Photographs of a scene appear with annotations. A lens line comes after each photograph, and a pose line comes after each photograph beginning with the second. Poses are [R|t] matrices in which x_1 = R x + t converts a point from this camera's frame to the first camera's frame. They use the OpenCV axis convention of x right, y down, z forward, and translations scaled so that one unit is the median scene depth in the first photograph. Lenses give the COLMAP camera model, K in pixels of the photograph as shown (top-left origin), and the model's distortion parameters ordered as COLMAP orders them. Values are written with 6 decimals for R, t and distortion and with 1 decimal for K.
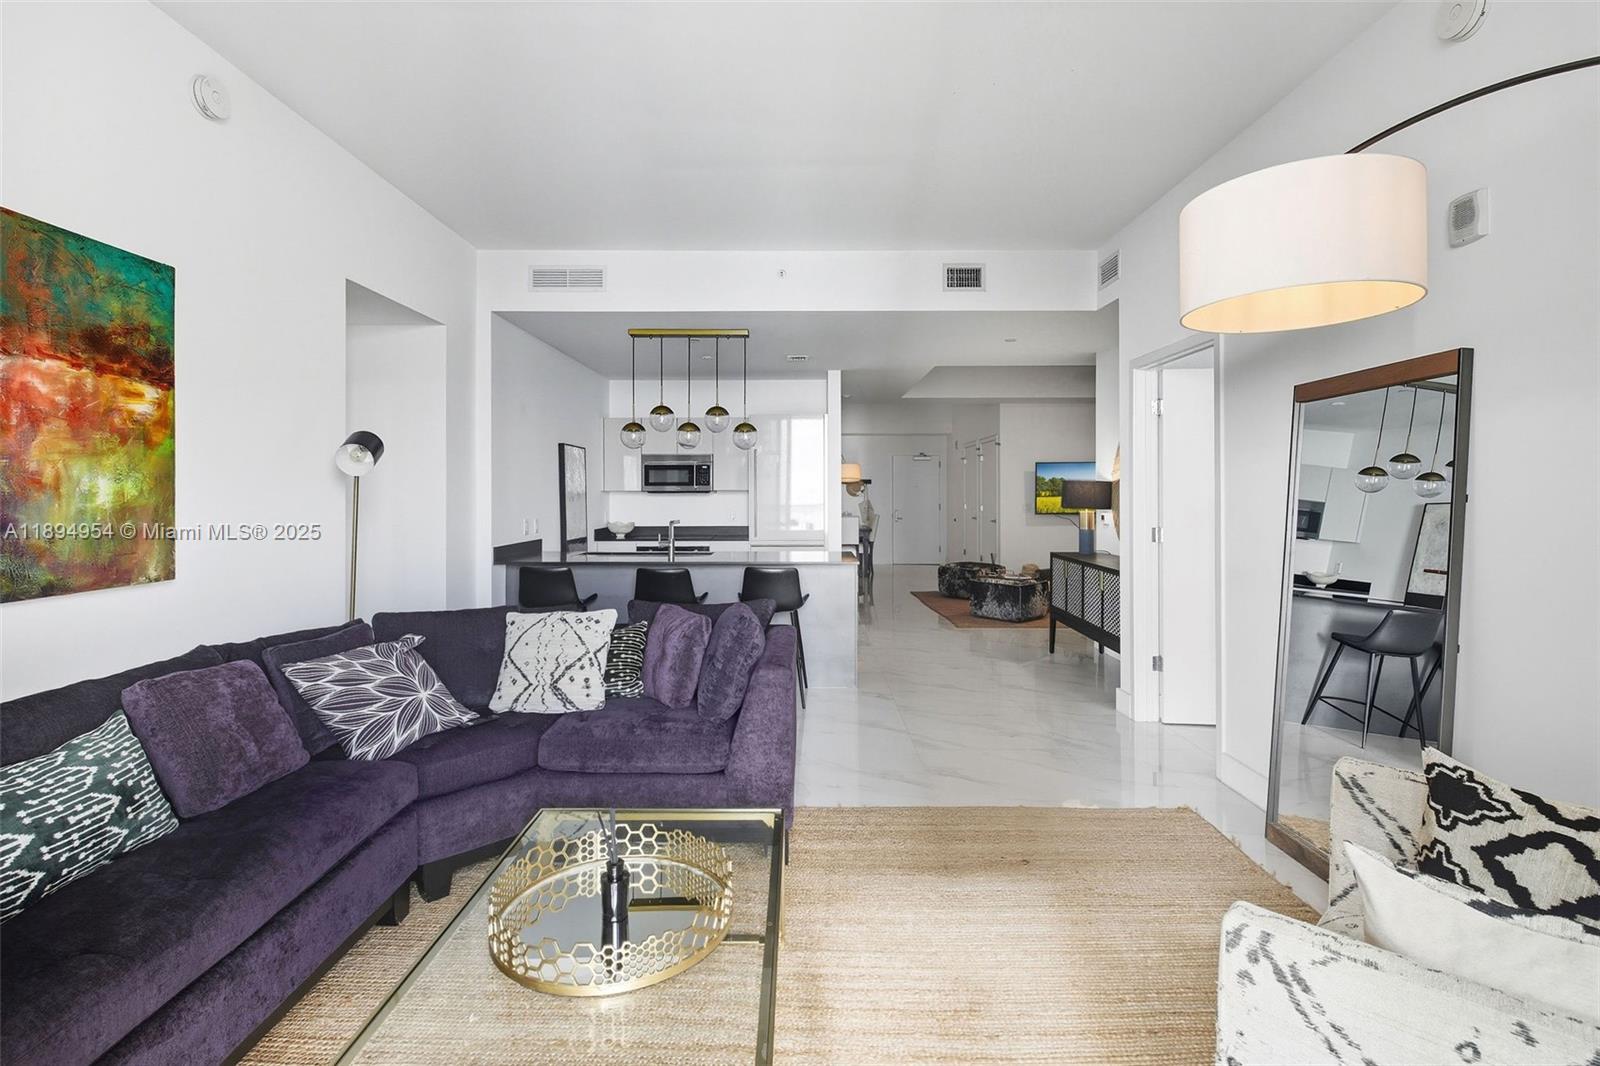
lens RADIAL K [[711.0, 0, 803.4], [0, 711.0, 492.3], [0, 0, 1]] dist [-0.001143, -0.000219]
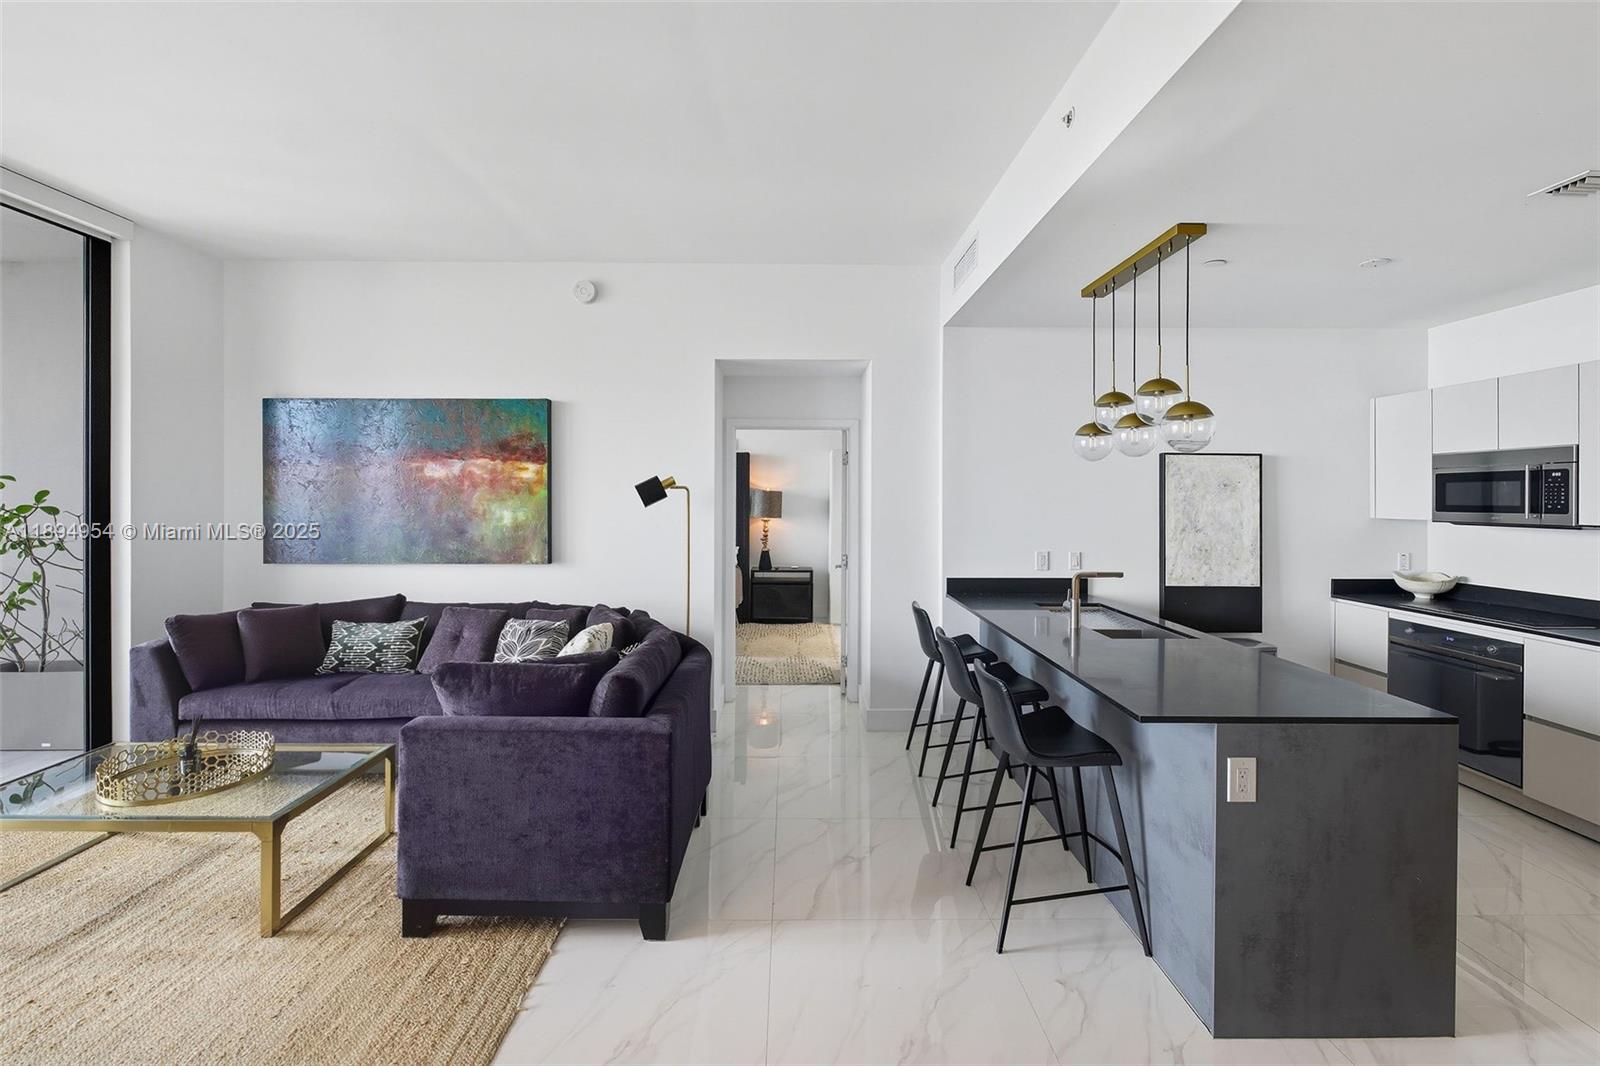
lens RADIAL K [[711.0, 0, 816.8], [0, 711.0, 493.8], [0, 0, 1]] dist [-0.001143, -0.000219]
pose [[0.025311, -0.002833, -0.999676, 0.854282], [-0.004630, 0.999985, -0.002951, -0.051929], [0.999669, 0.004703, 0.025298, 1.401979]]
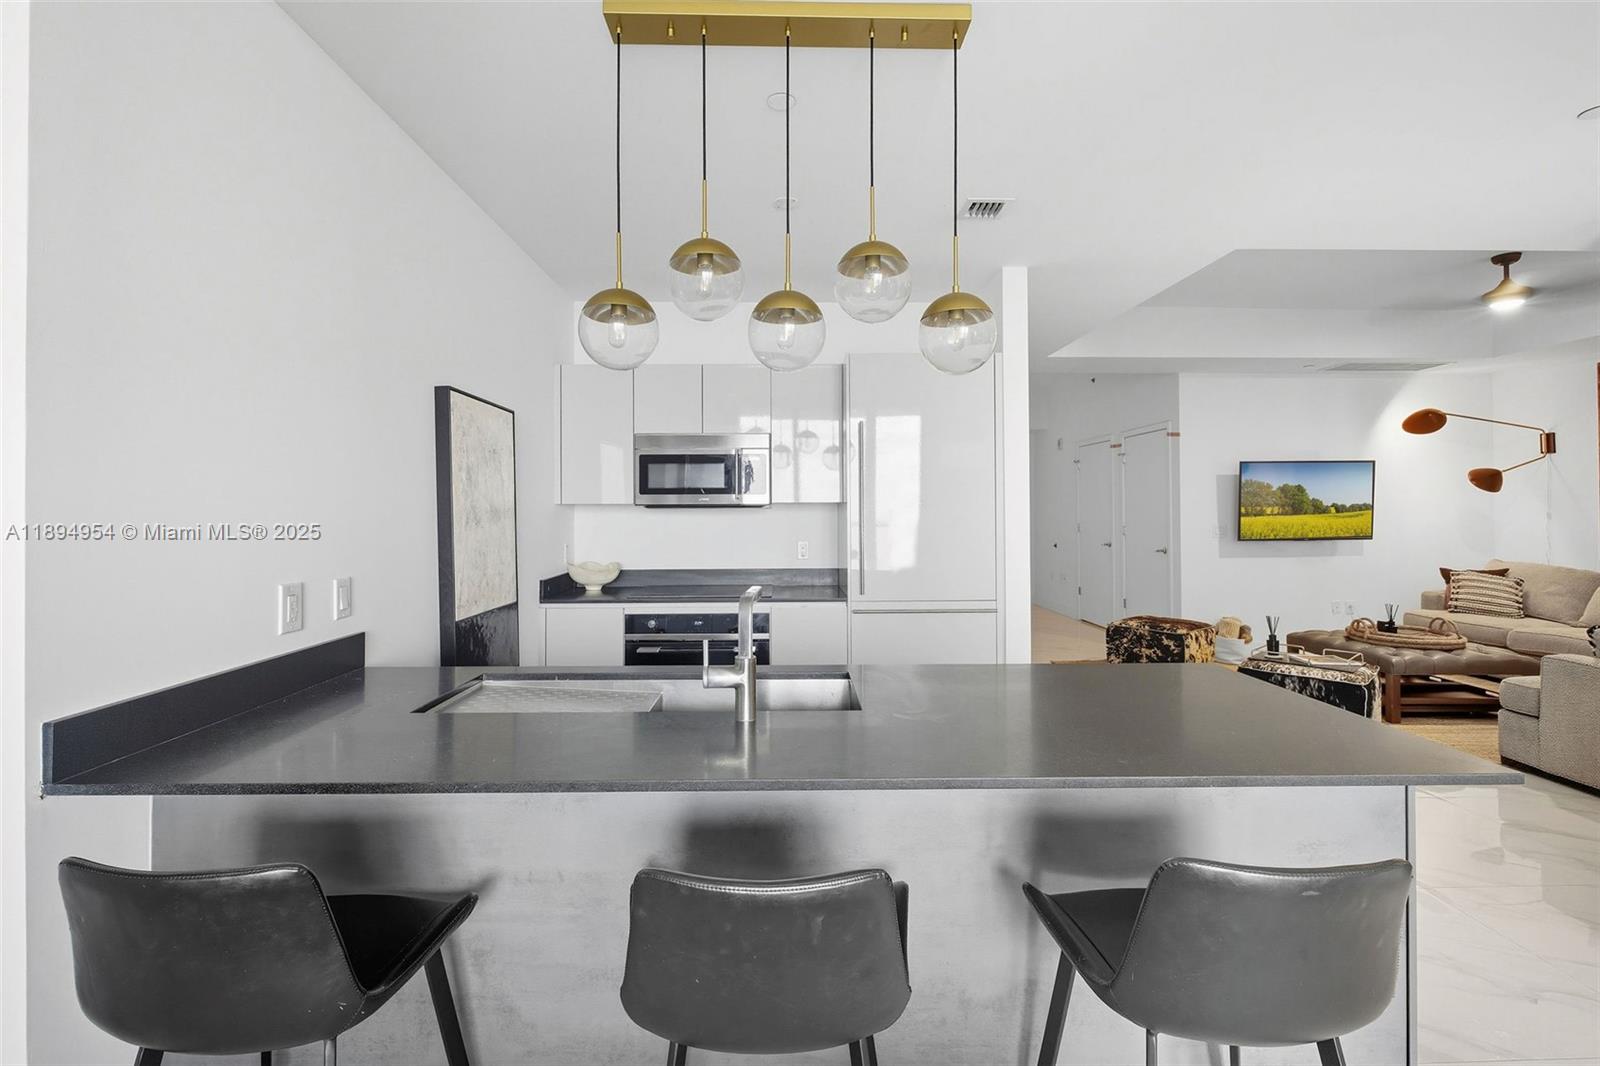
lens RADIAL K [[711.0, 0, 814.4], [0, 711.0, 506.3], [0, 0, 1]] dist [-0.001143, -0.000219]
pose [[0.999391, -0.001556, 0.034867, -0.314664], [0.001785, 0.999977, -0.006541, 0.008665], [-0.034856, 0.006599, 0.999371, 1.314617]]
